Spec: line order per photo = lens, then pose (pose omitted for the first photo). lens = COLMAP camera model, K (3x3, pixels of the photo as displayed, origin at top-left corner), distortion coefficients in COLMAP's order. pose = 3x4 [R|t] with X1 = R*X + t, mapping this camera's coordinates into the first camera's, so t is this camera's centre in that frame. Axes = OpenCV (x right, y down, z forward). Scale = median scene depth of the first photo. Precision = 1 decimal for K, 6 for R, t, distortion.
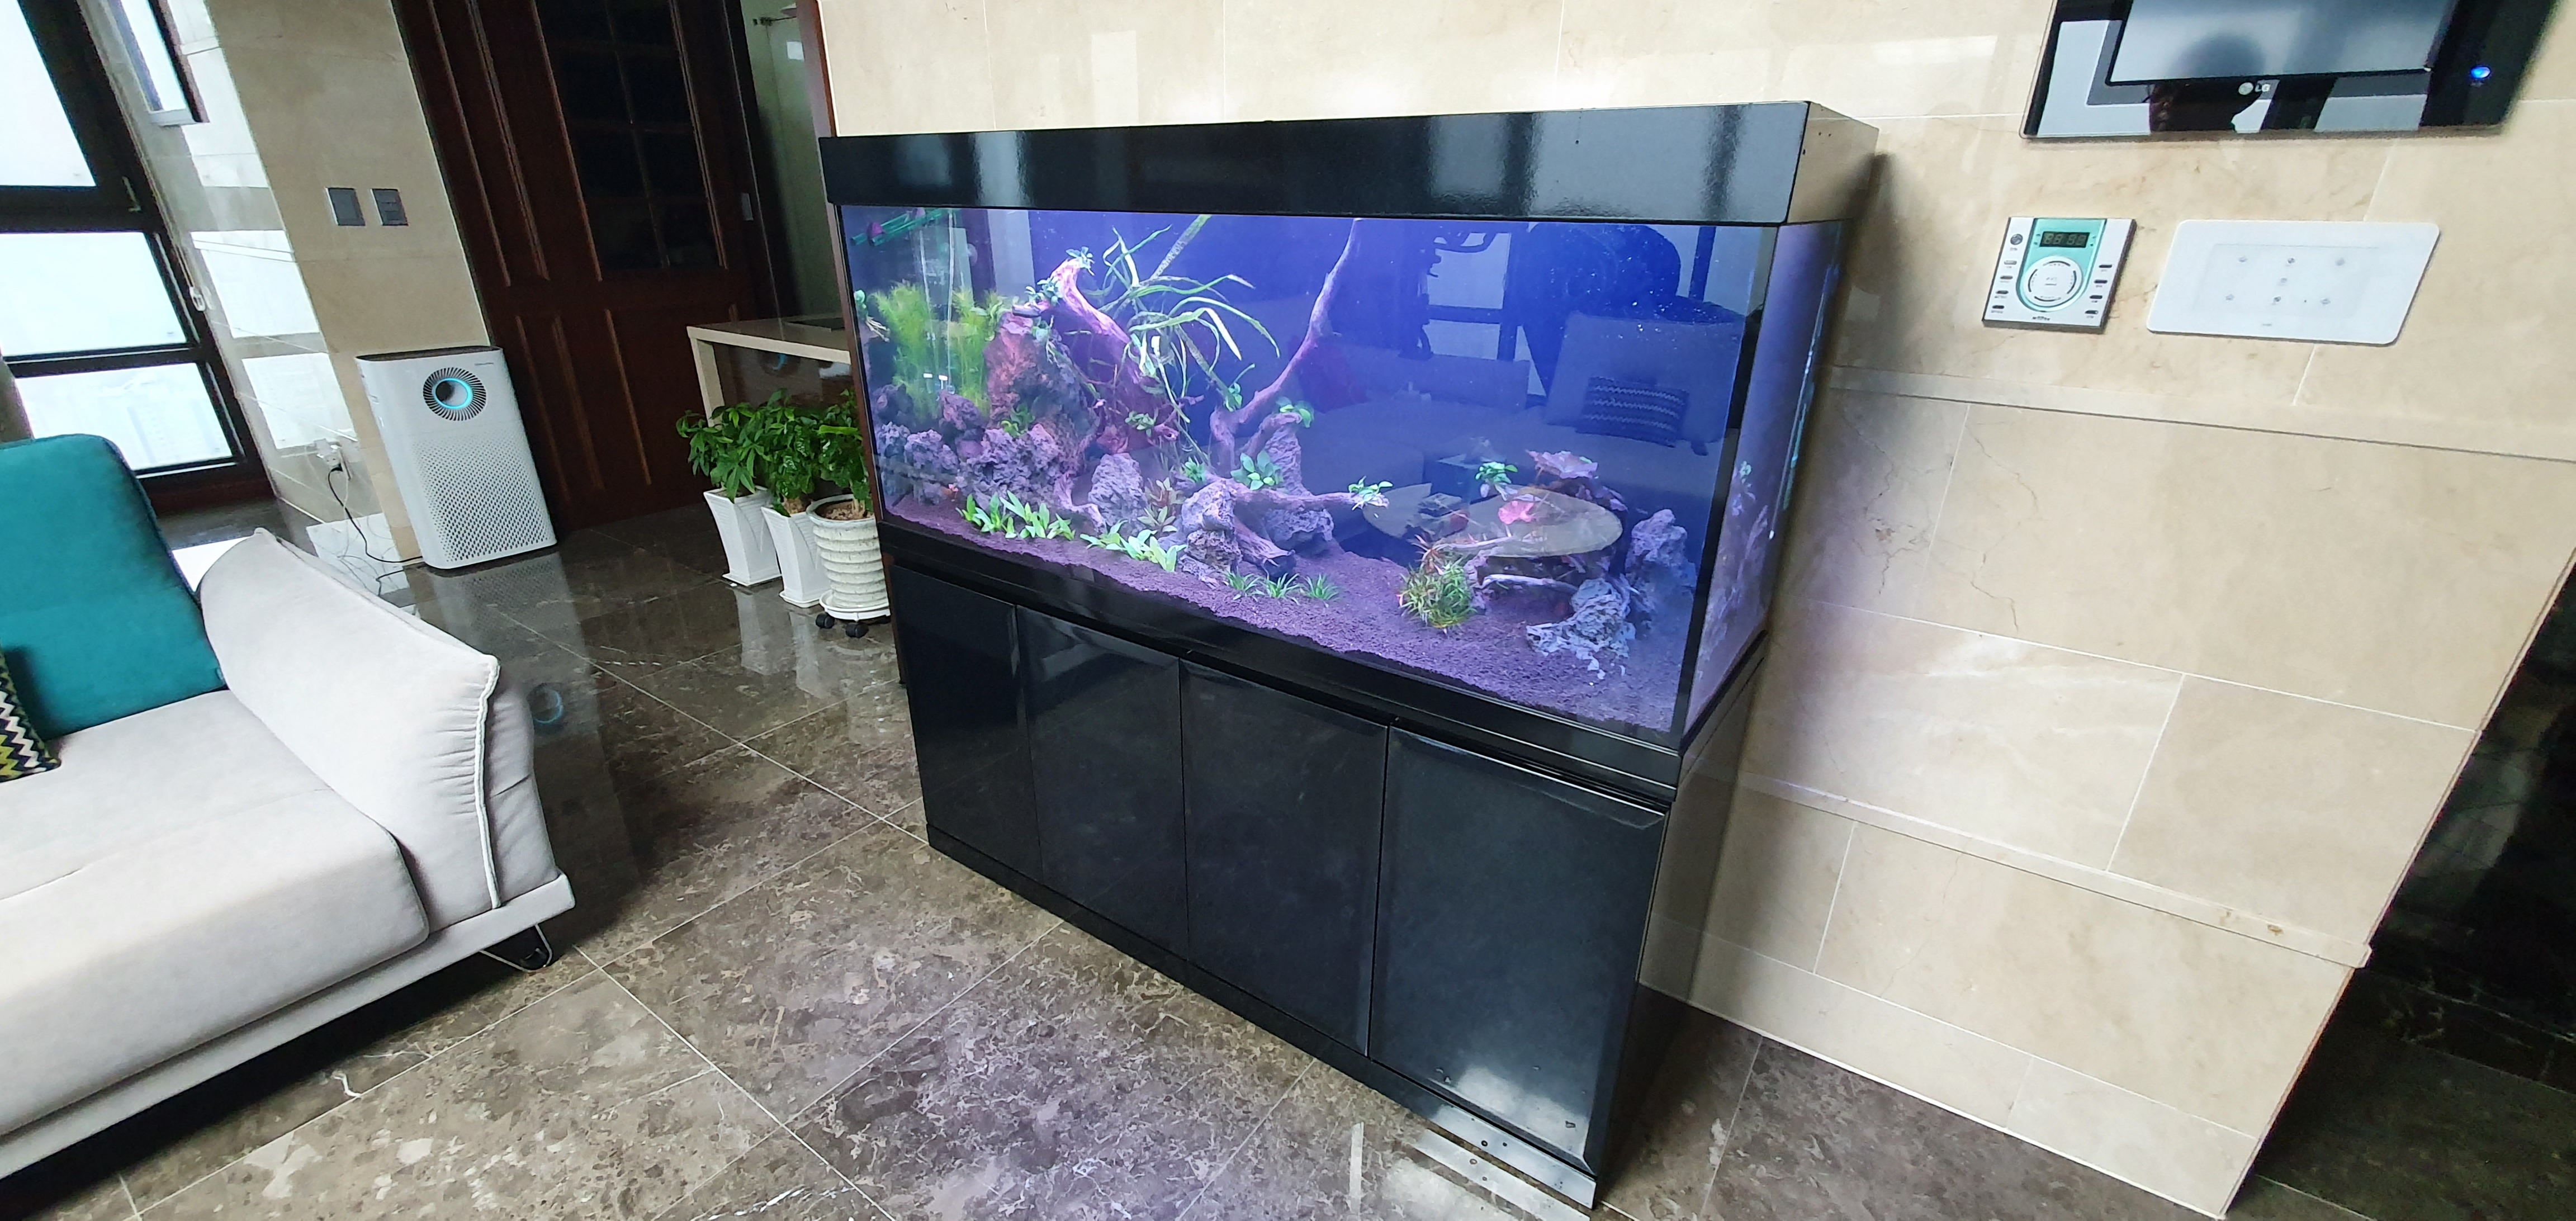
lens RADIAL K [[1017.2, 0, 1223.7], [0, 1017.2, 618.6], [0, 0, 1]] dist [0.006528, -0.000111]
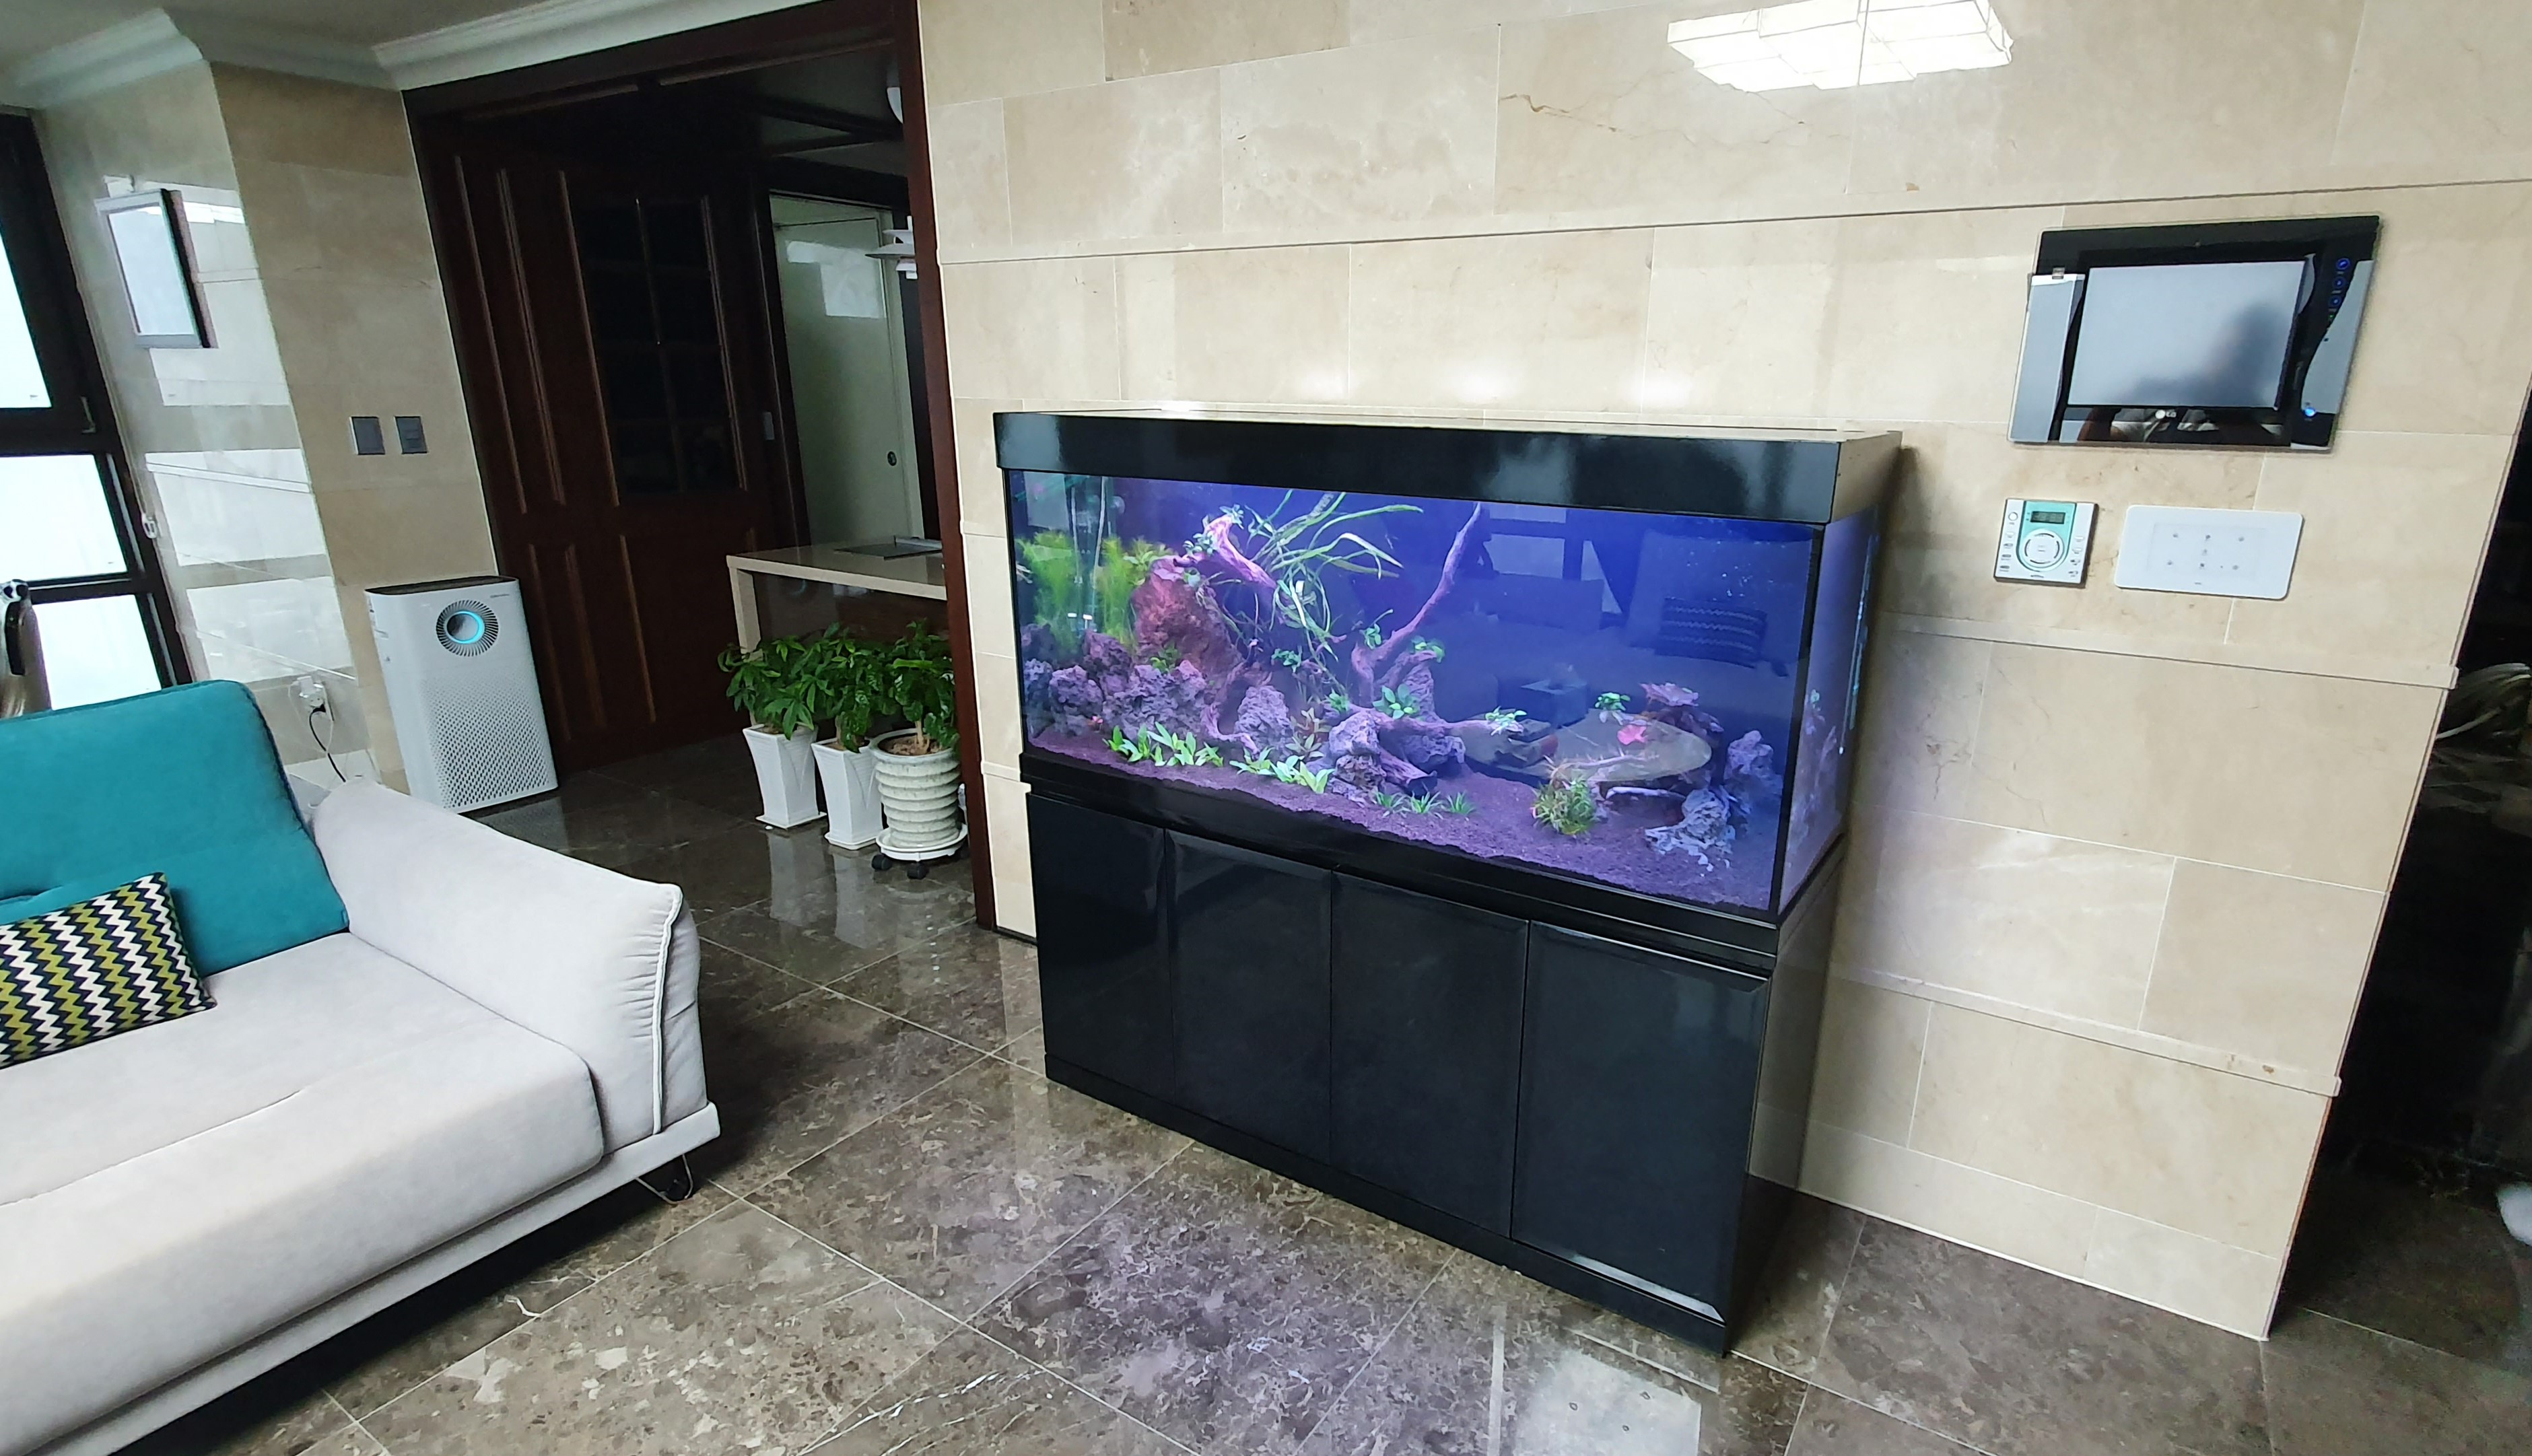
lens RADIAL K [[1269.6, 0, 1269.7], [0, 1269.6, 763.3], [0, 0, 1]] dist [-0.001024, 0.013161]
pose [[0.998658, -0.015460, 0.049419, -0.171859], [0.019833, 0.995810, -0.089267, 0.043732], [-0.047832, 0.090127, 0.994781, -0.372151]]
